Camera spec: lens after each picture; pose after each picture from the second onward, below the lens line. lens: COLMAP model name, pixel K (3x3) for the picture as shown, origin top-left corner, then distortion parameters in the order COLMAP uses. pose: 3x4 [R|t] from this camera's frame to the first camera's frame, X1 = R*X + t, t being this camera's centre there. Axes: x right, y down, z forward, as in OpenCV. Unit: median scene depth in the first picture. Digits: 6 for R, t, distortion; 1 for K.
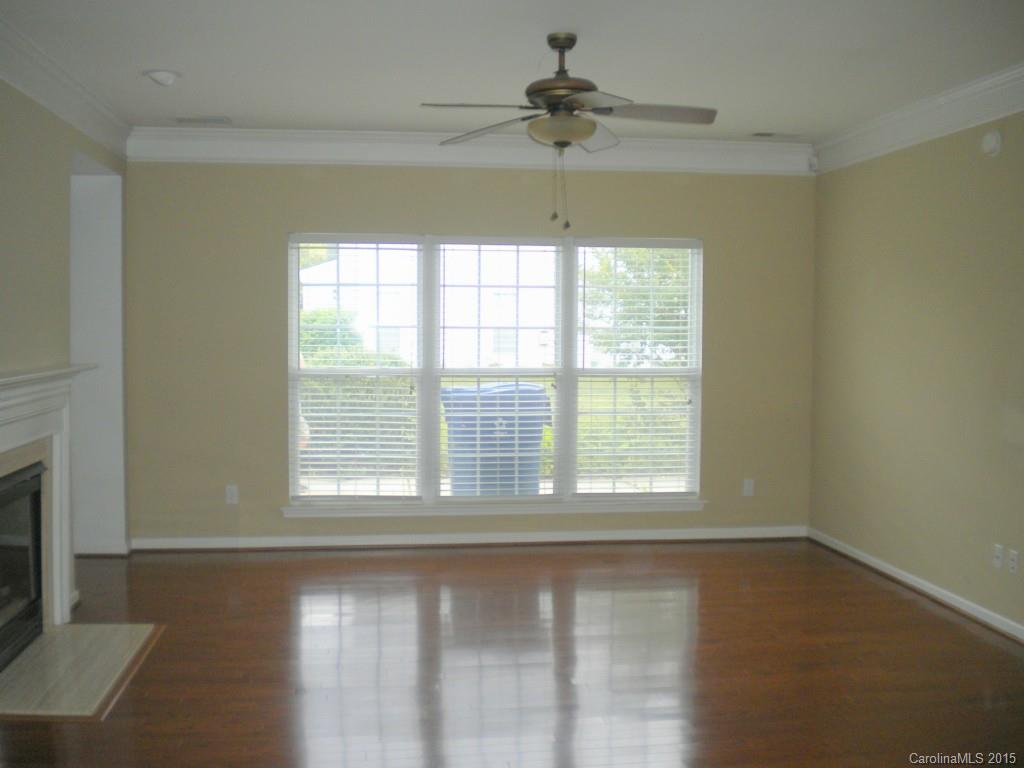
lens RADIAL K [[1091.7, 0, 500.2], [0, 1091.7, 380.1], [0, 0, 1]] dist [-0.053161, -0.227255]
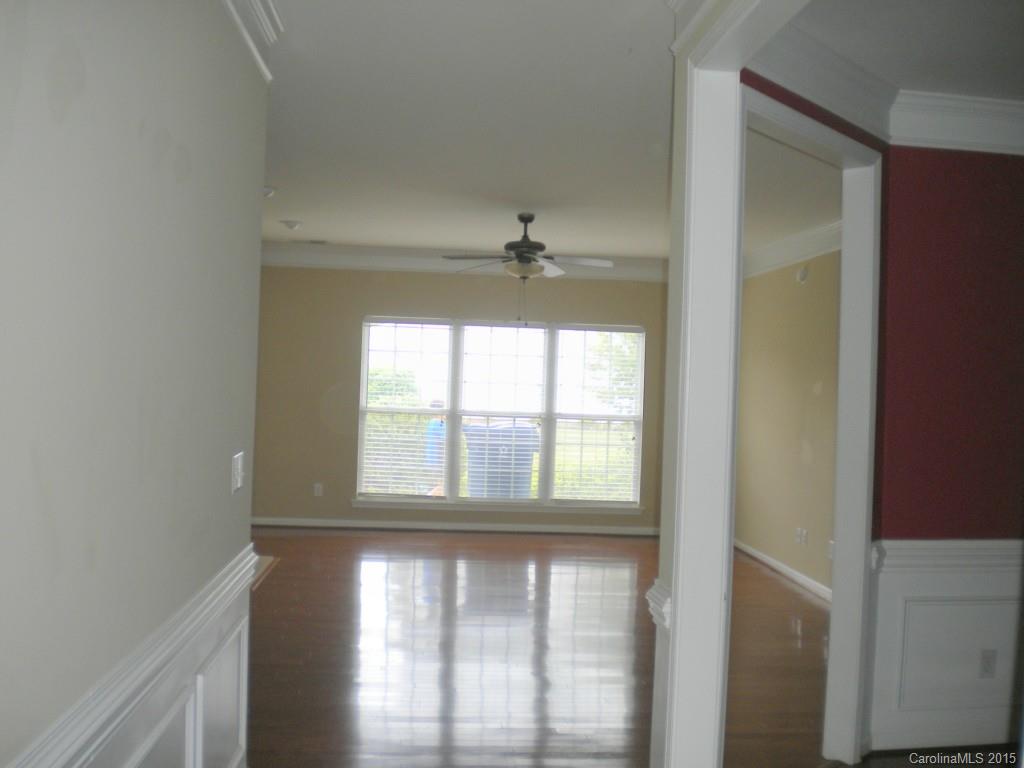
lens RADIAL K [[1091.7, 0, 500.2], [0, 1091.7, 380.1], [0, 0, 1]] dist [-0.053161, -0.227255]
pose [[0.997738, 0.029986, -0.060172, 0.082766], [-0.032715, 0.998456, -0.044894, 0.013713], [0.058733, 0.046761, 0.997178, -0.460336]]
